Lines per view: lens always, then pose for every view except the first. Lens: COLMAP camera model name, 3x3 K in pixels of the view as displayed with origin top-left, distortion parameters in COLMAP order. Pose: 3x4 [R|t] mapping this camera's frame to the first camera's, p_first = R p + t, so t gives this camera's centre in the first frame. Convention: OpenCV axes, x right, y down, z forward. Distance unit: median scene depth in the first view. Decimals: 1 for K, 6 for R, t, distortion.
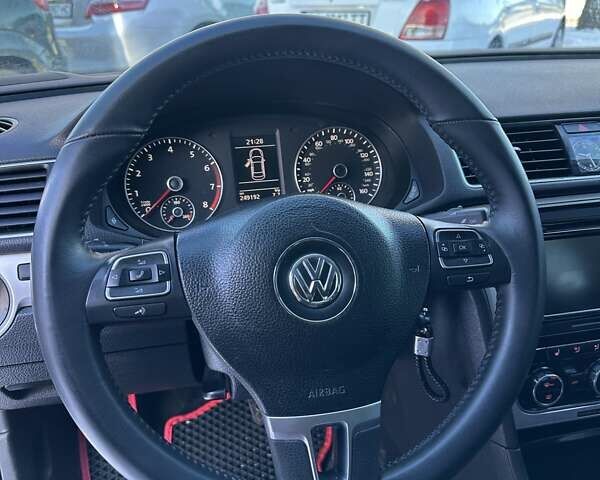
lens RADIAL K [[593.7, 0, 300.0], [0, 593.7, 240.0], [0, 0, 1]] dist [0.006032, -0.025657]
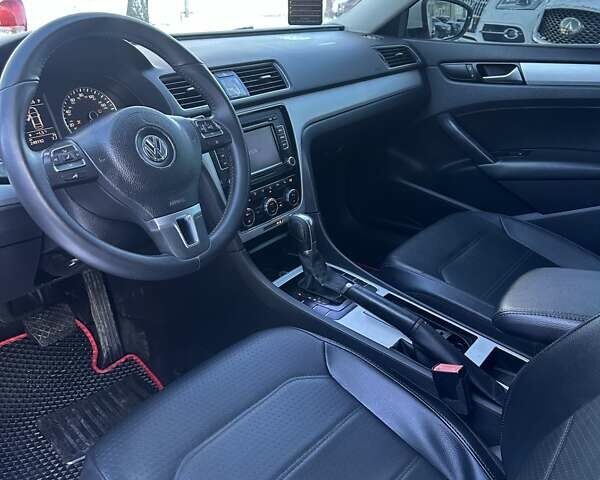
lens RADIAL K [[593.7, 0, 300.0], [0, 593.7, 240.0], [0, 0, 1]] dist [0.006032, -0.025657]
pose [[0.760616, -0.241192, 0.602735, -0.537130], [0.242002, 0.966846, 0.081504, 0.198133], [-0.602410, 0.083870, 0.793768, -0.496506]]
